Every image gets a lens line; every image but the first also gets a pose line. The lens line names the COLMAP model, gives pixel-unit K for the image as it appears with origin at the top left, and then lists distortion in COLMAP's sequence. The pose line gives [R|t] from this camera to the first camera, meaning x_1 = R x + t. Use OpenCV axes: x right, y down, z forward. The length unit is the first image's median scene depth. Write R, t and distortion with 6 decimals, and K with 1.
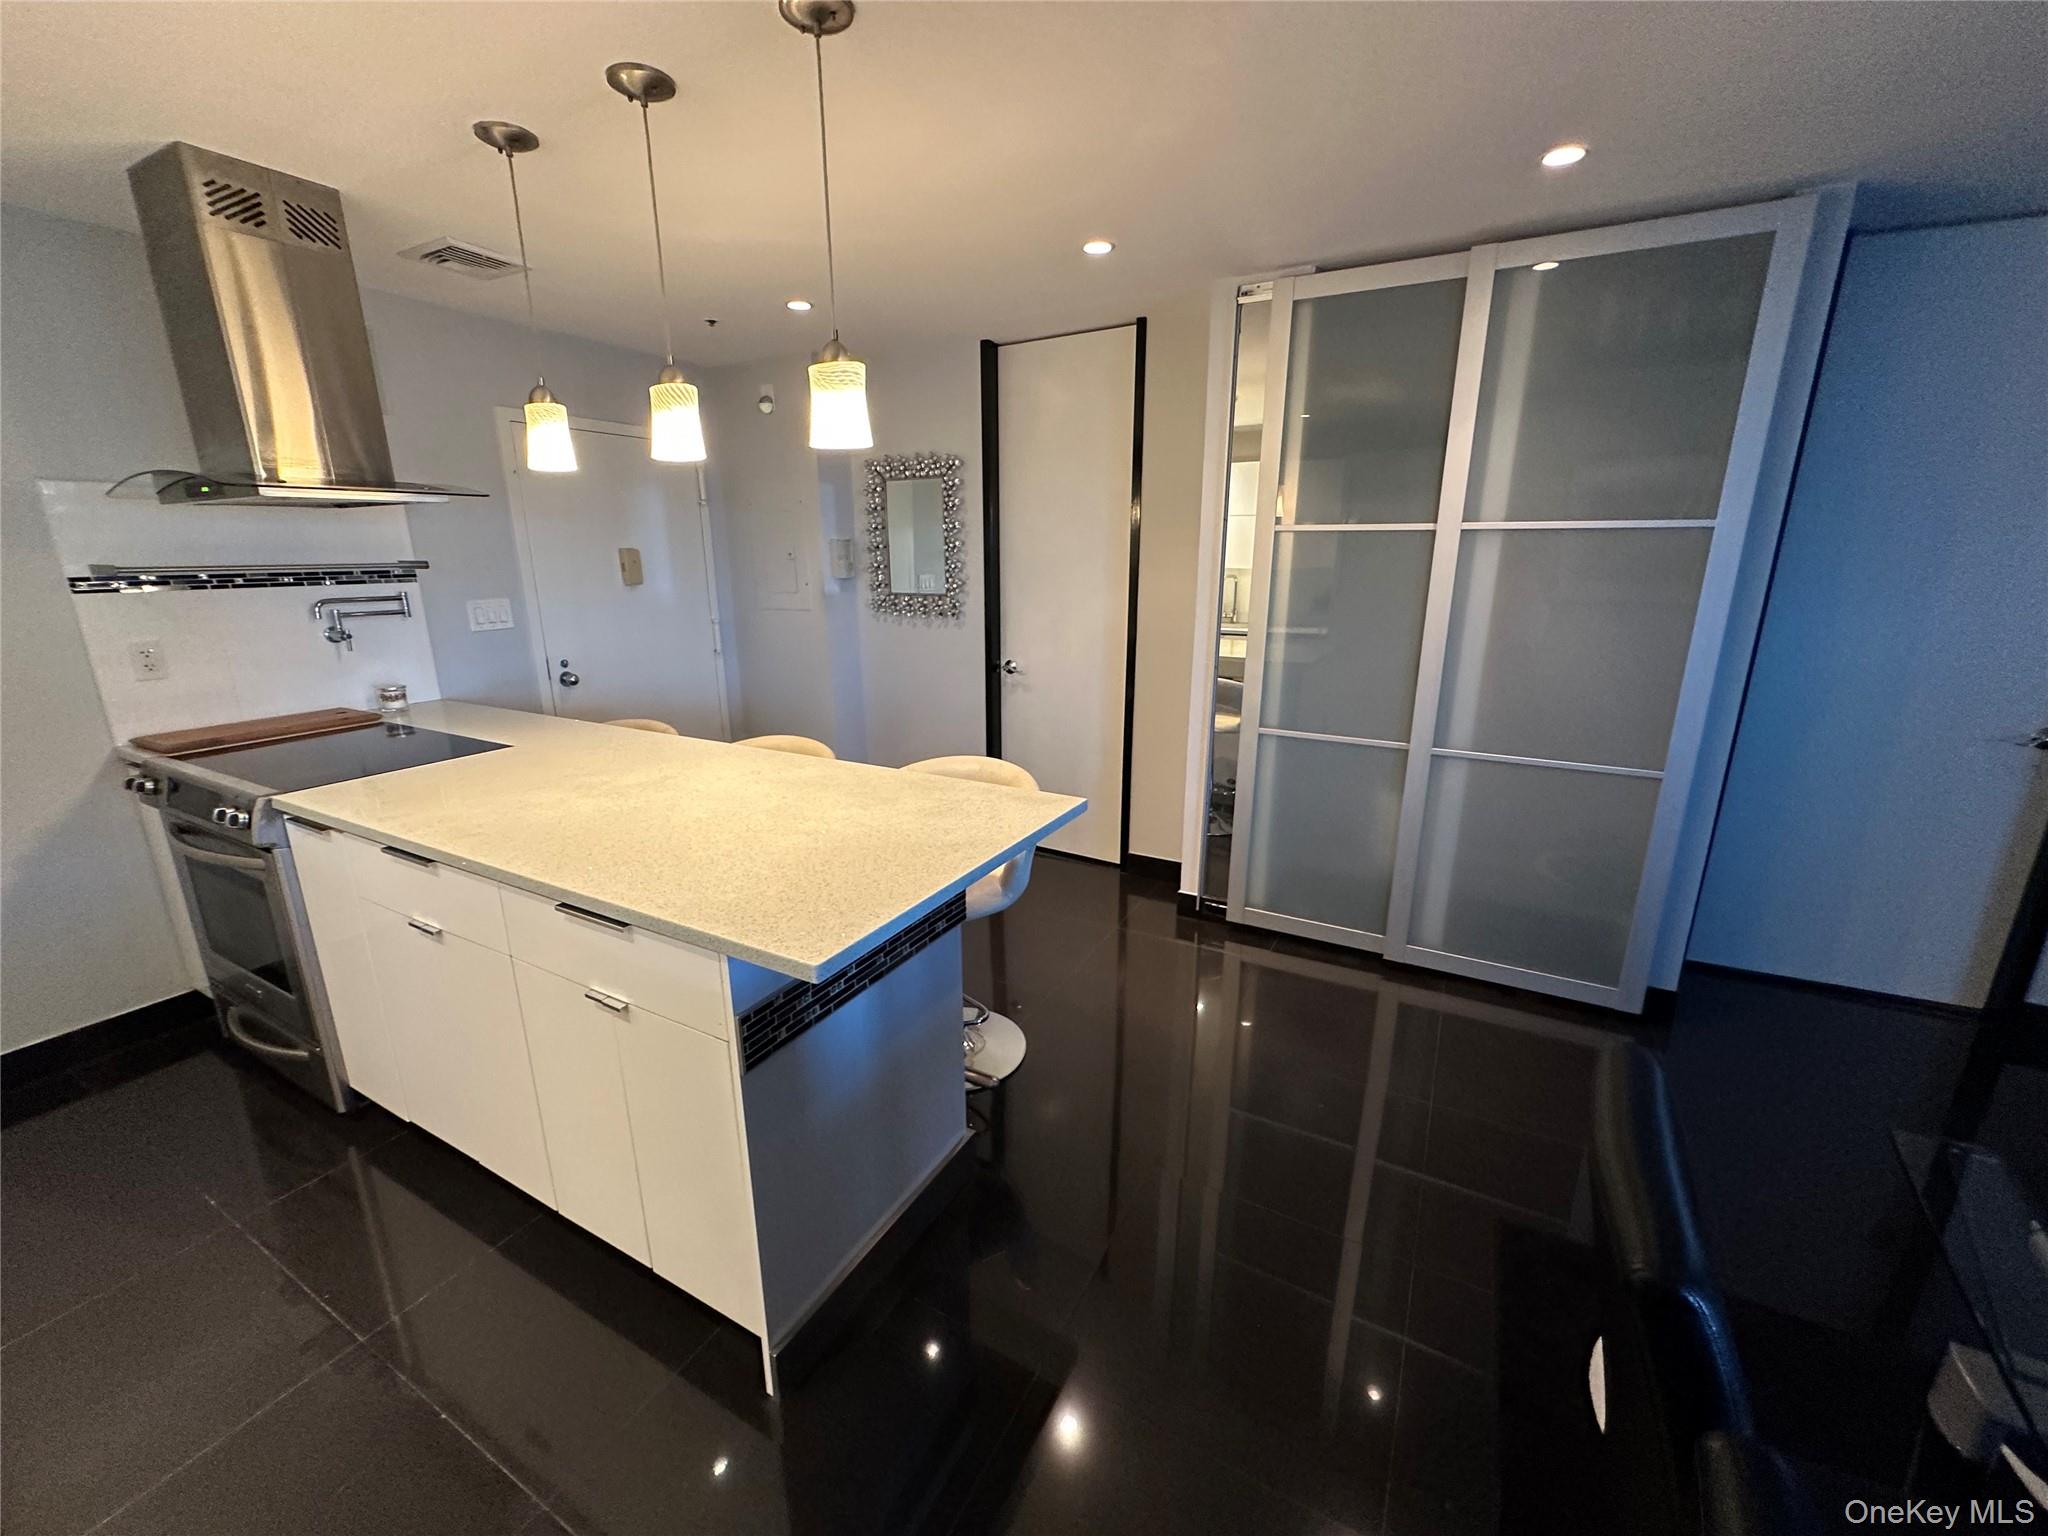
lens RADIAL K [[824.0, 0, 1009.1], [0, 824.0, 765.1], [0, 0, 1]] dist [-0.006320, 0.000697]
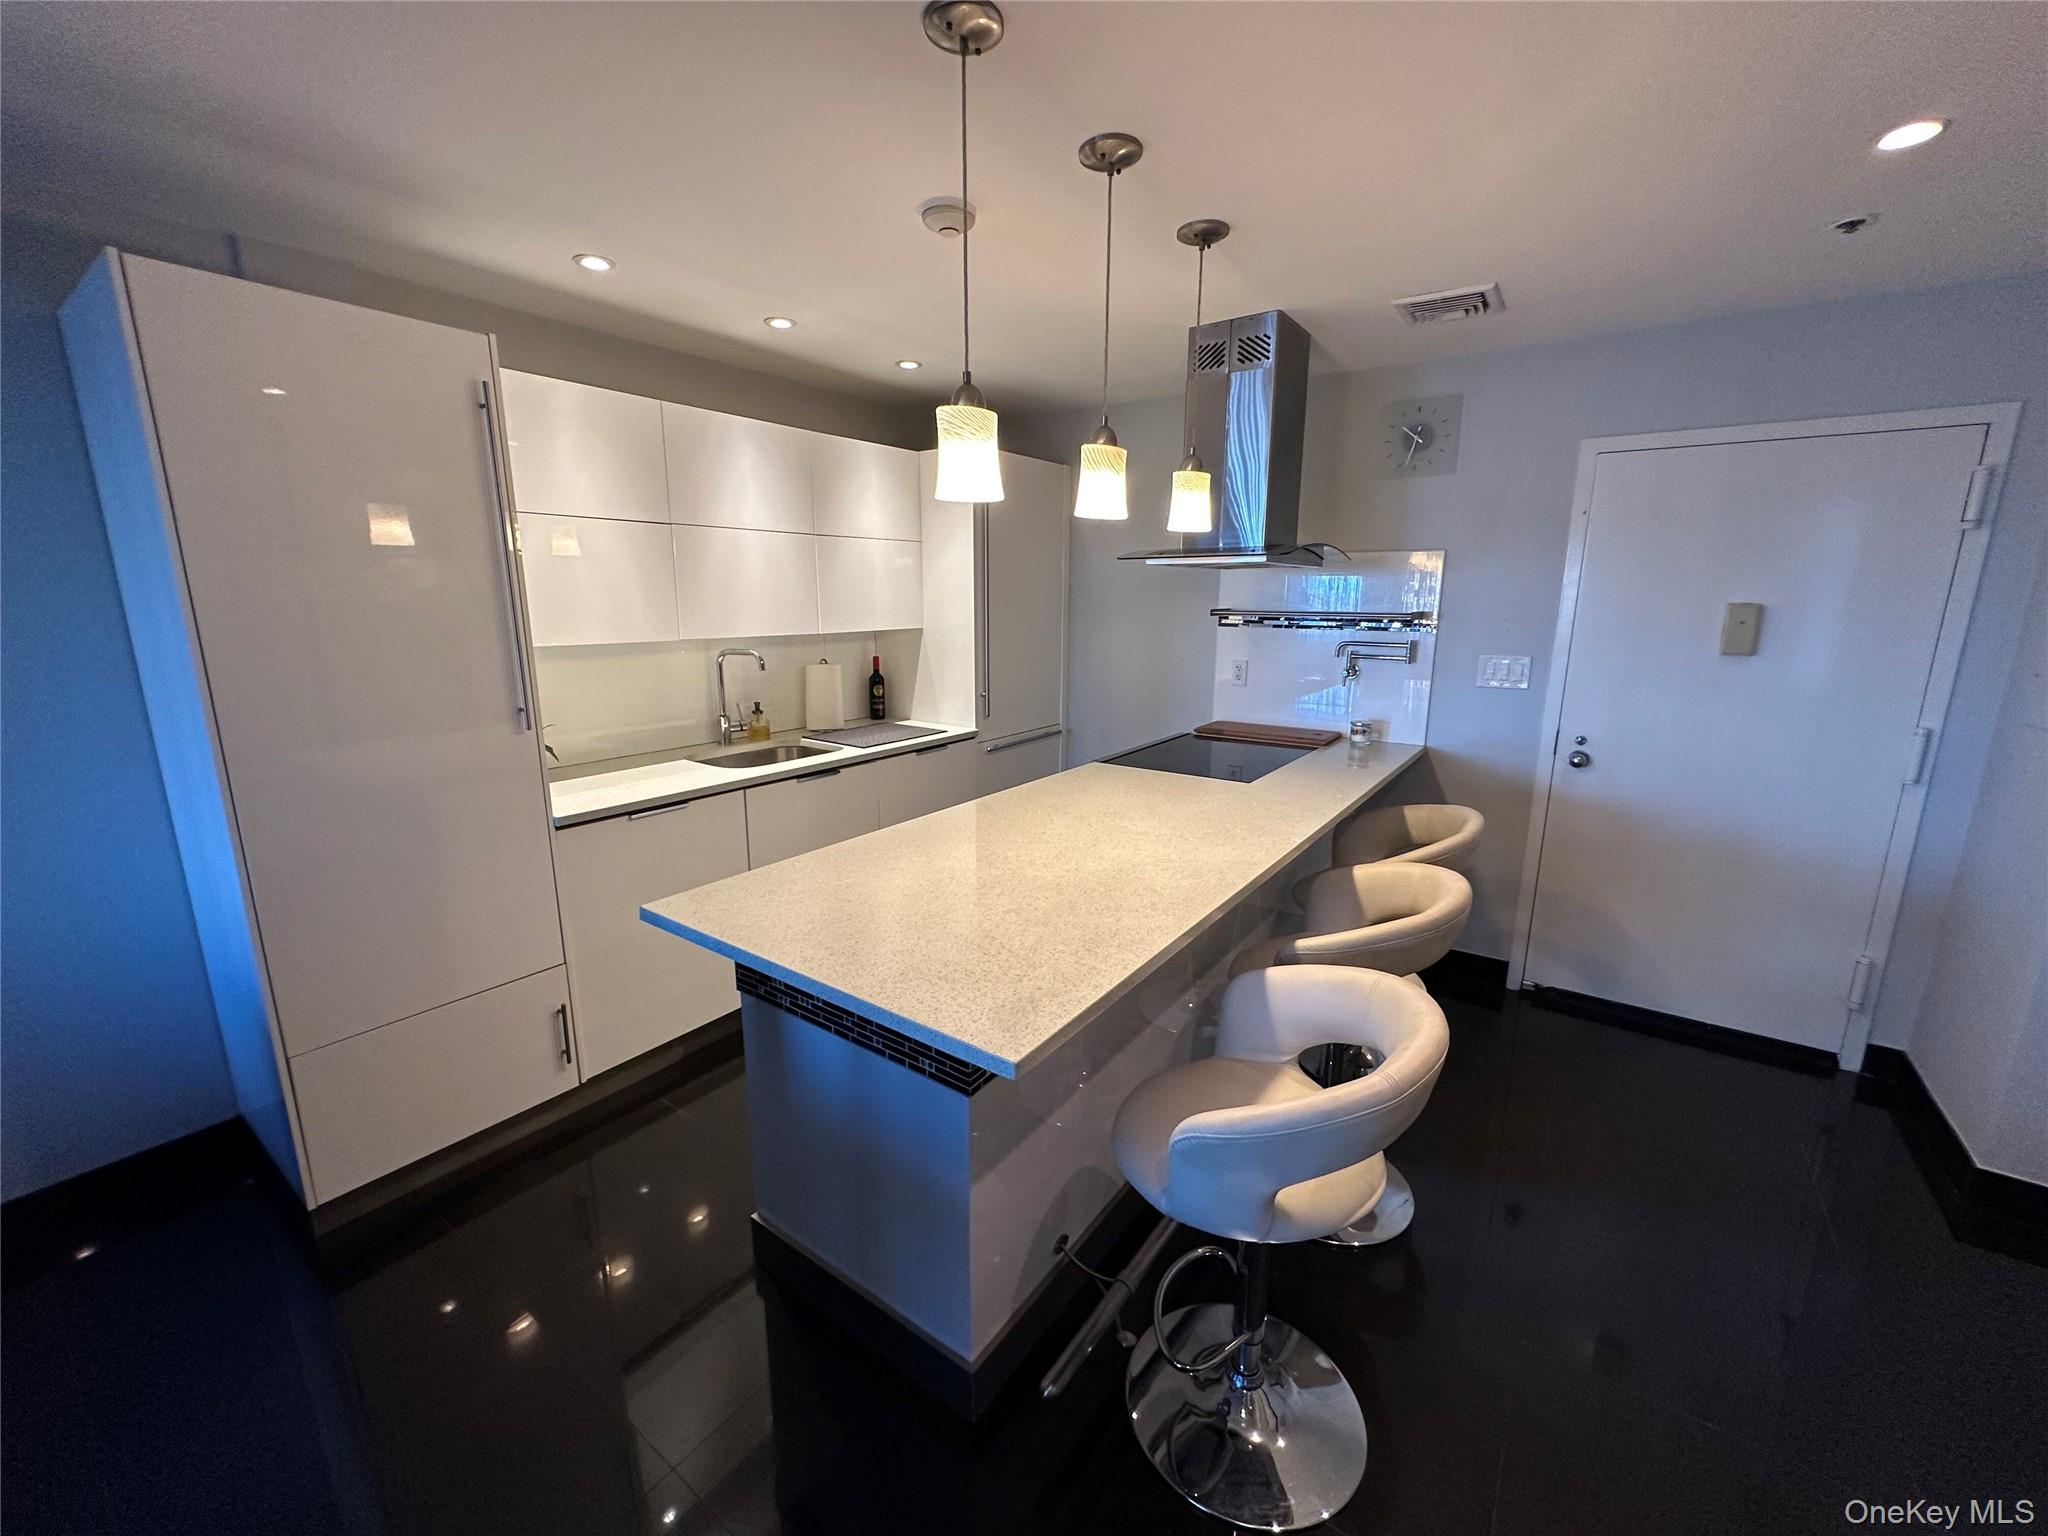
lens RADIAL K [[824.0, 0, 1023.8], [0, 824.0, 756.1], [0, 0, 1]] dist [-0.006320, 0.000697]
pose [[-0.113714, 0.197104, -0.973765, 0.576444], [-0.254787, 0.941560, 0.220339, -0.268475], [0.960288, 0.273158, -0.056849, 0.945523]]
